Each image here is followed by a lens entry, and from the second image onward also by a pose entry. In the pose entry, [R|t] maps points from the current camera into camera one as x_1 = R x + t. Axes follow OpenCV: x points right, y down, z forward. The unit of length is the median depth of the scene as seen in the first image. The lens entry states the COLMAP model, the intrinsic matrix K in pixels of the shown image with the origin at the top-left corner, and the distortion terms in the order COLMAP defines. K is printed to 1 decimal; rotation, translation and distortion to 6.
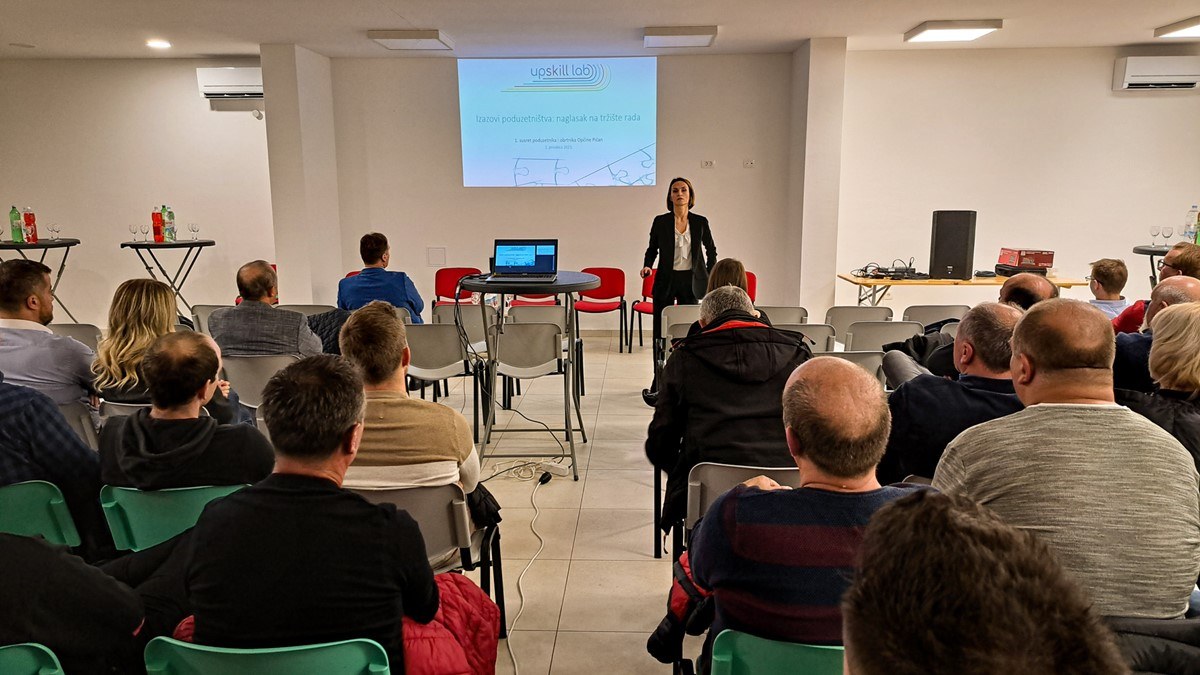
lens RADIAL K [[859.8, 0, 594.2], [0, 859.8, 339.2], [0, 0, 1]] dist [0.087587, -0.095147]
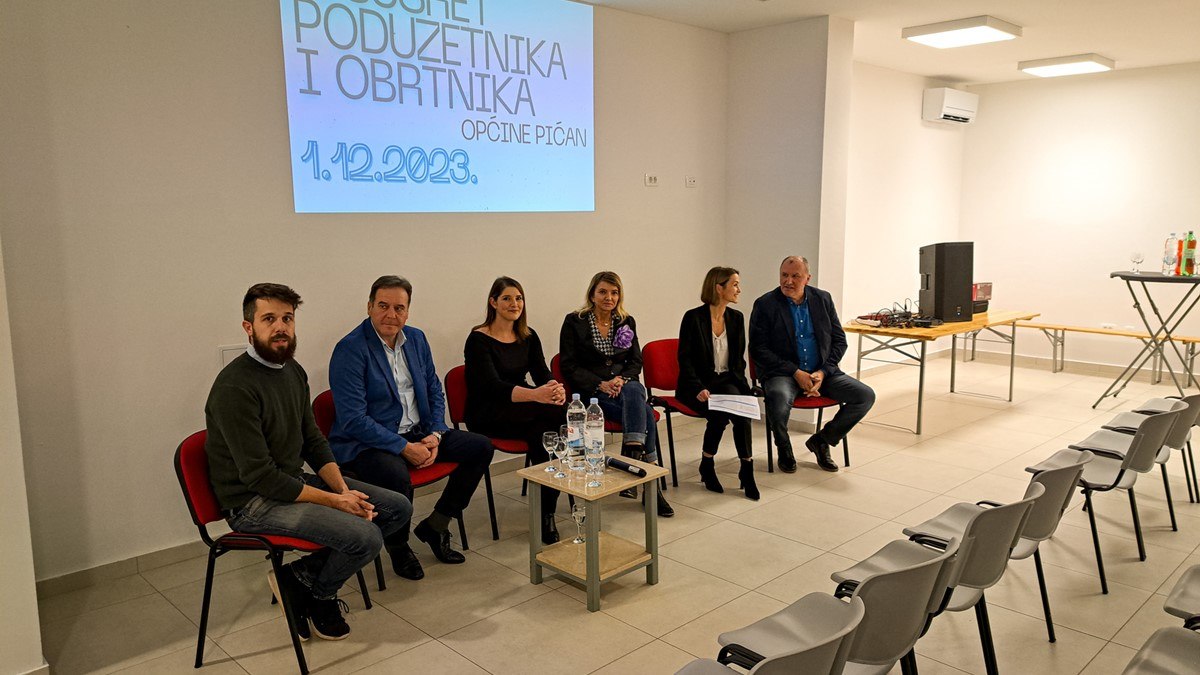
lens RADIAL K [[859.8, 0, 632.3], [0, 859.8, 323.2], [0, 0, 1]] dist [0.087587, -0.095147]
pose [[0.670774, -0.095800, 0.735449, -0.498151], [0.131640, 0.991256, 0.009058, -0.133506], [-0.729886, 0.090739, 0.677520, 0.746093]]
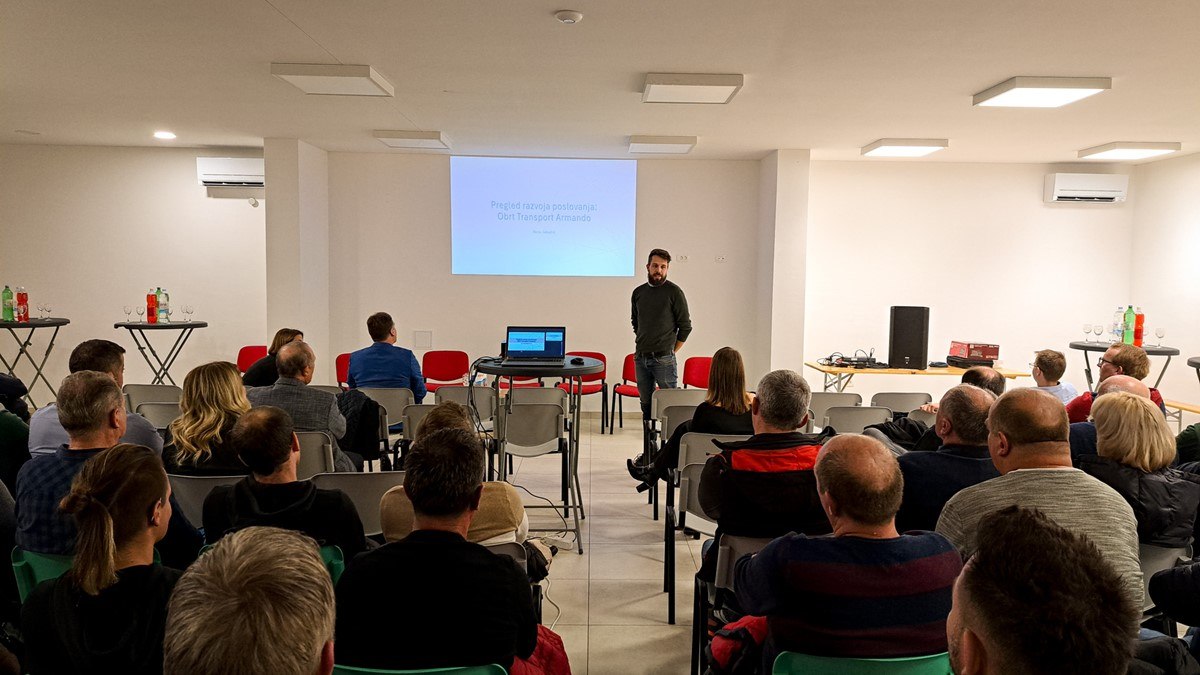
lens RADIAL K [[859.8, 0, 611.8], [0, 859.8, 332.1], [0, 0, 1]] dist [0.087587, -0.095147]
pose [[0.997363, 0.015748, 0.070847, -0.040699], [-0.008170, 0.994332, -0.106005, 0.003581], [-0.072114, 0.105147, 0.991839, -0.056304]]
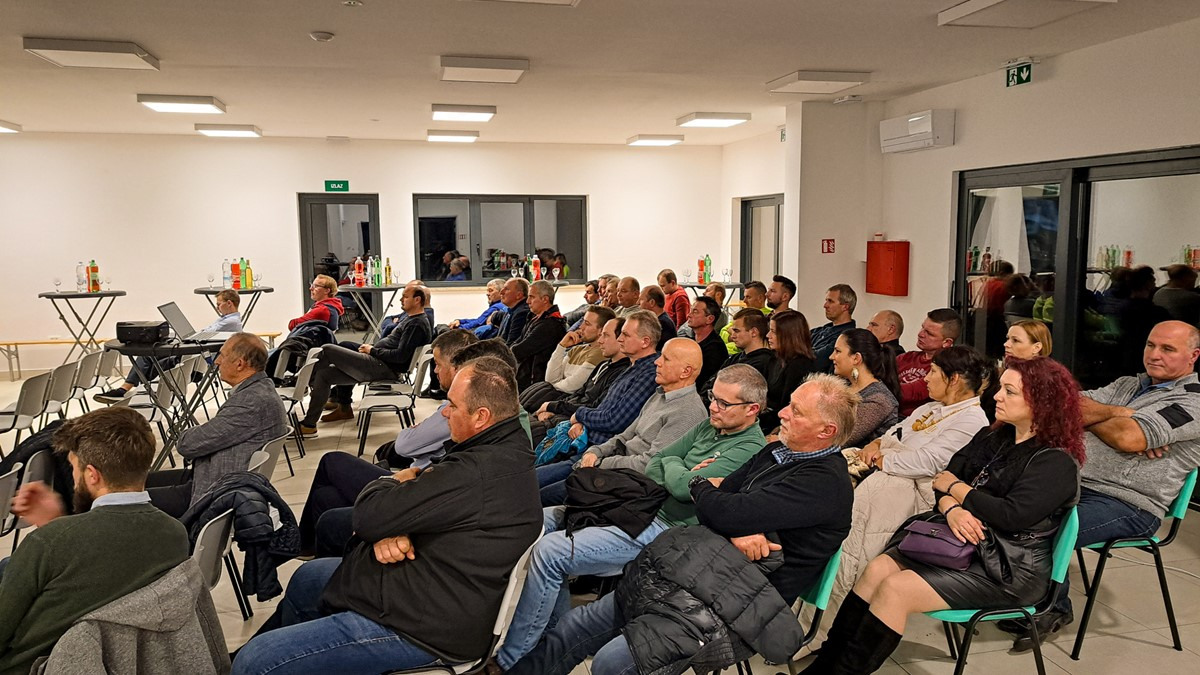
lens RADIAL K [[859.8, 0, 617.5], [0, 859.8, 335.0], [0, 0, 1]] dist [0.087587, -0.095147]
pose [[-0.276537, -0.111020, 0.954569, -0.870955], [0.177765, 0.970253, 0.164342, -0.110719], [-0.944419, 0.215135, -0.248576, 0.544901]]
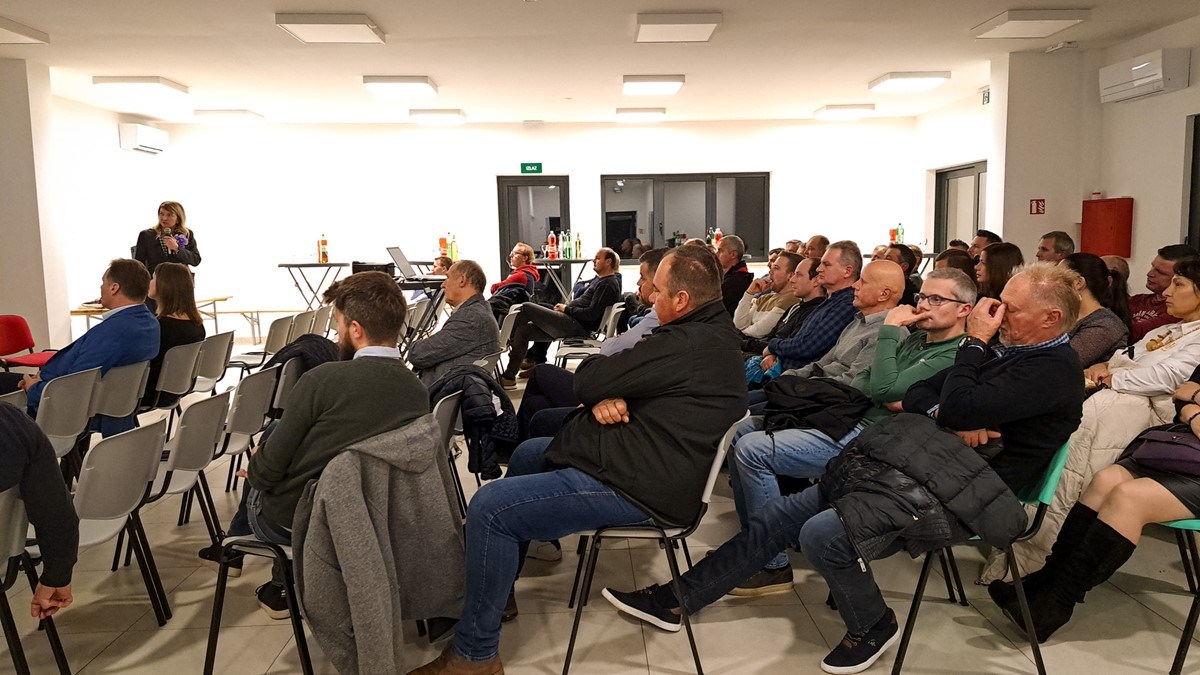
lens RADIAL K [[859.8, 0, 626.3], [0, 859.8, 334.7], [0, 0, 1]] dist [0.087587, -0.095147]
pose [[-0.089166, -0.106905, 0.990263, -0.883110], [0.193146, 0.973495, 0.122486, -0.059459], [-0.977110, 0.202187, -0.066154, 0.573635]]
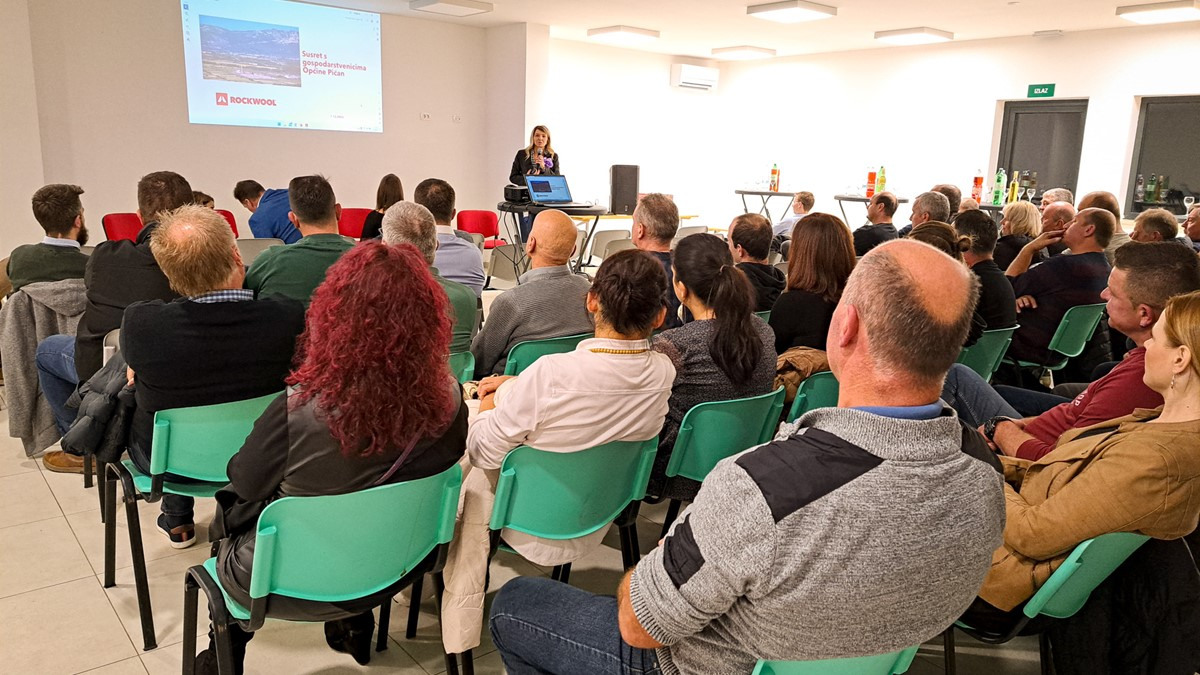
lens RADIAL K [[859.8, 0, 600.6], [0, 859.8, 320.8], [0, 0, 1]] dist [0.087587, -0.095147]
pose [[0.740780, -0.096124, 0.664835, -0.628404], [0.081377, 0.995261, 0.053226, 0.027677], [-0.666800, 0.014673, 0.745092, 0.005397]]
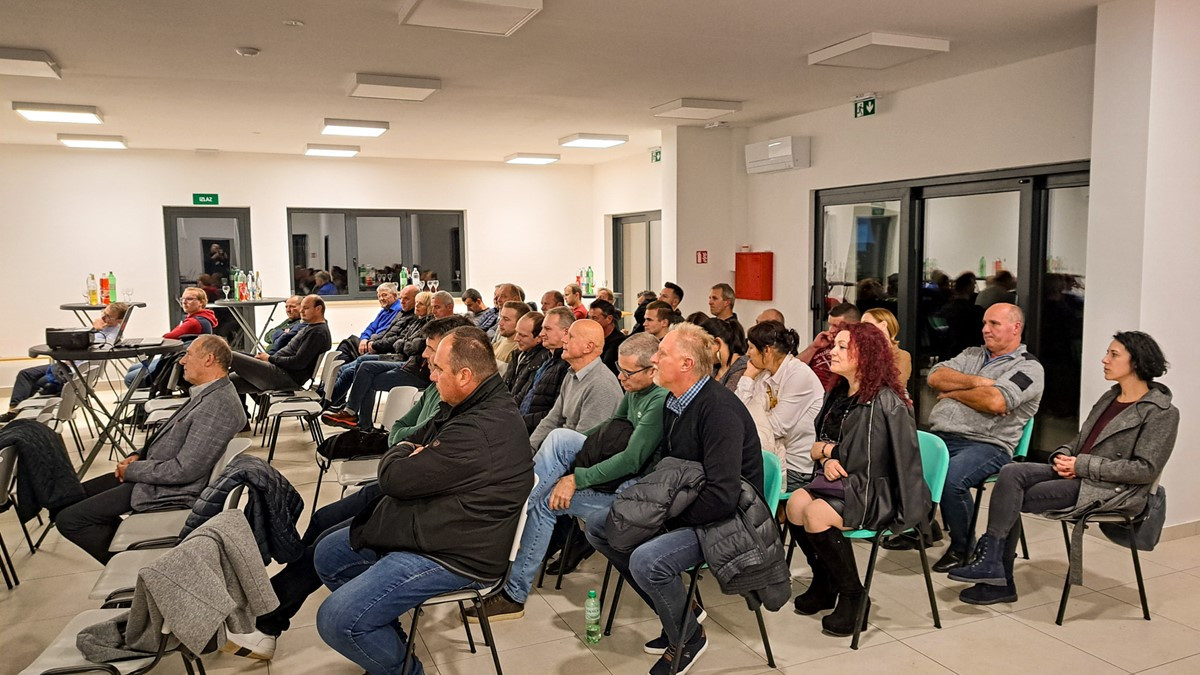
lens RADIAL K [[859.8, 0, 617.5], [0, 859.8, 338.8], [0, 0, 1]] dist [0.087587, -0.095147]
pose [[-0.444683, -0.085075, 0.891638, -0.923131], [0.169312, 0.969548, 0.176948, -0.115232], [-0.879540, 0.229651, -0.416738, 0.639674]]
